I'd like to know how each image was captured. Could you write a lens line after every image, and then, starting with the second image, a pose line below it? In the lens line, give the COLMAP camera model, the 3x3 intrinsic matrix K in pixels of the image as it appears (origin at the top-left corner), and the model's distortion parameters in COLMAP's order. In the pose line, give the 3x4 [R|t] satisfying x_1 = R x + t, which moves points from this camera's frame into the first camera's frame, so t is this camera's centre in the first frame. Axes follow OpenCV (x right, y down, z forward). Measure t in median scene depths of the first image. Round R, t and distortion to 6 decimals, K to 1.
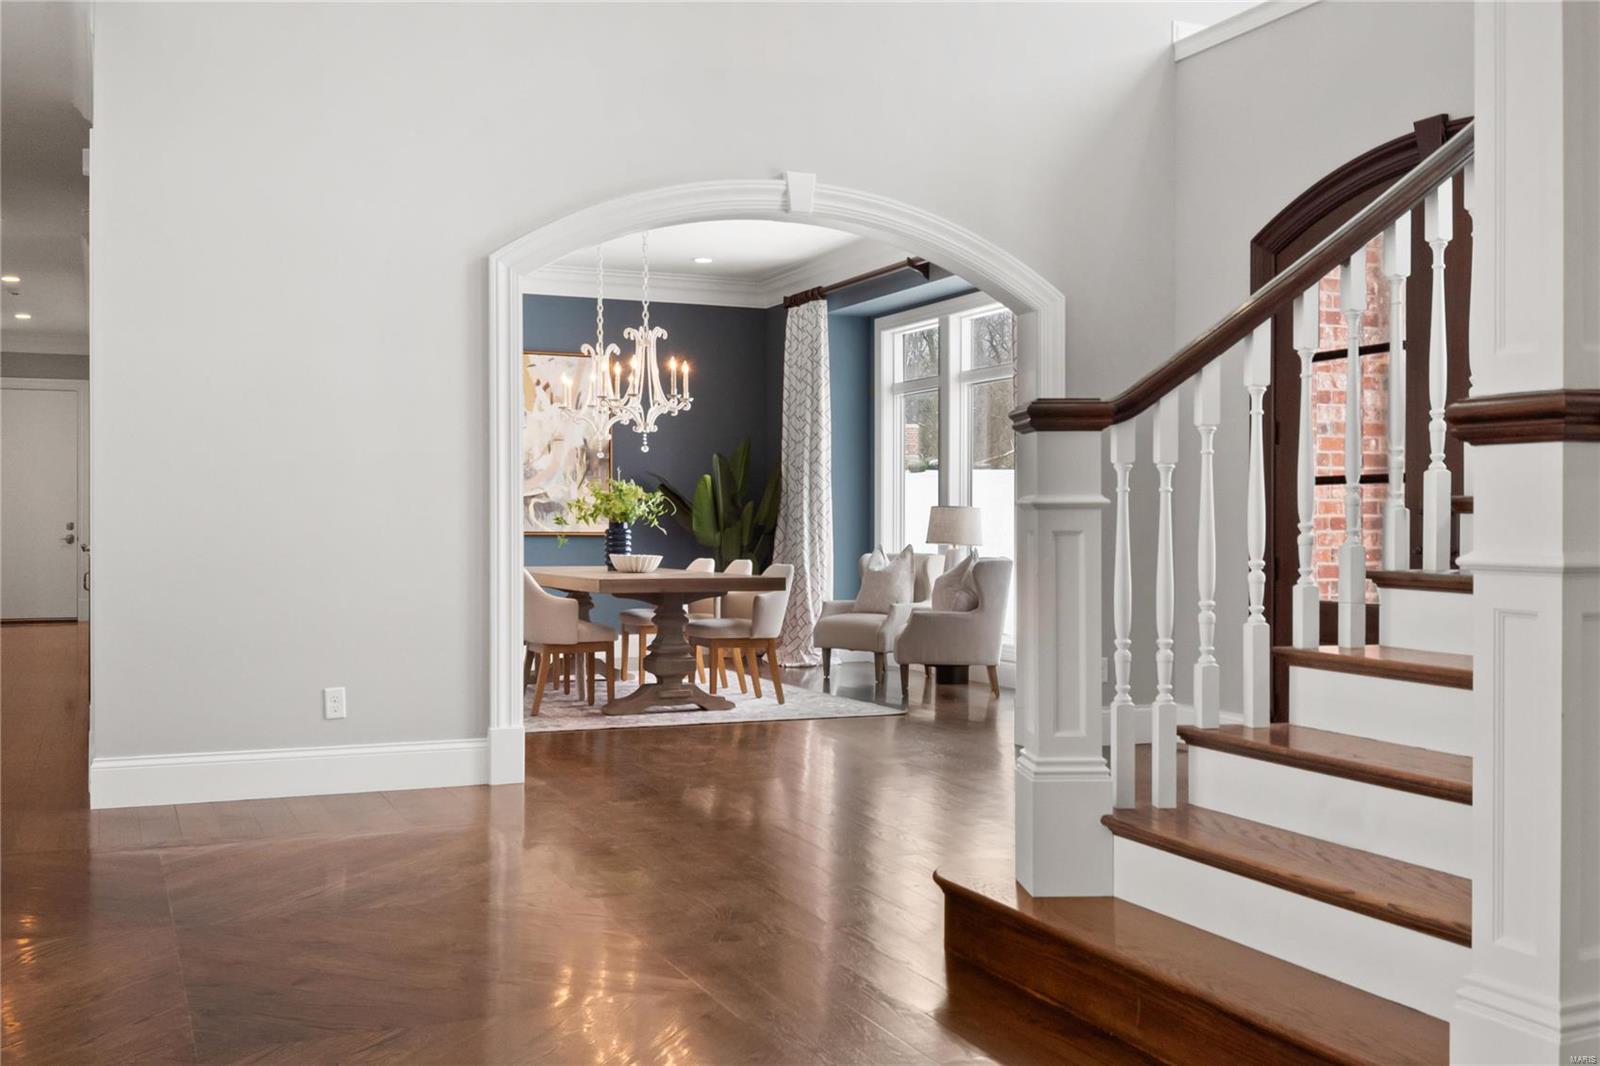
lens RADIAL K [[1635.5, 0, 799.7], [0, 1635.5, 532.9], [0, 0, 1]] dist [-0.005464, 0.000000]
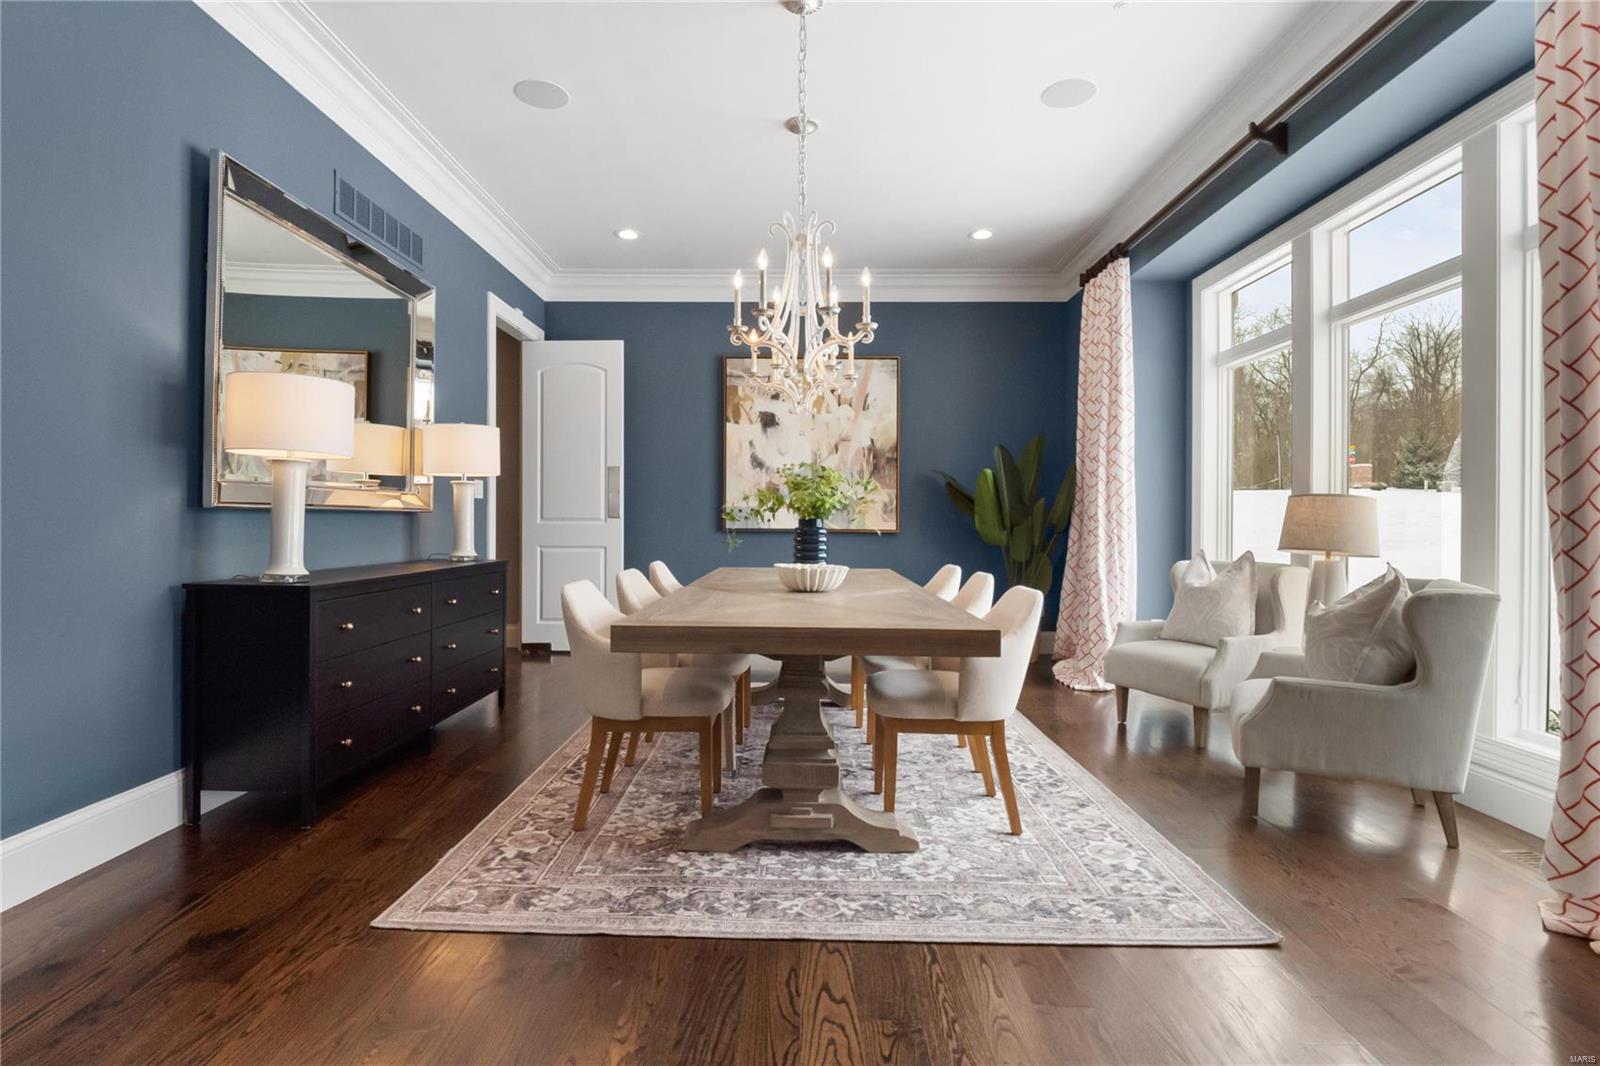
lens RADIAL K [[751.3, 0, 777.9], [0, 751.3, 523.8], [0, 0, 1]] dist [-0.017631, -0.000137]
pose [[0.900776, 0.005192, -0.434253, 0.021493], [-0.006571, 0.999977, -0.001676, -0.003054], [0.434234, 0.004364, 0.900790, 0.578335]]
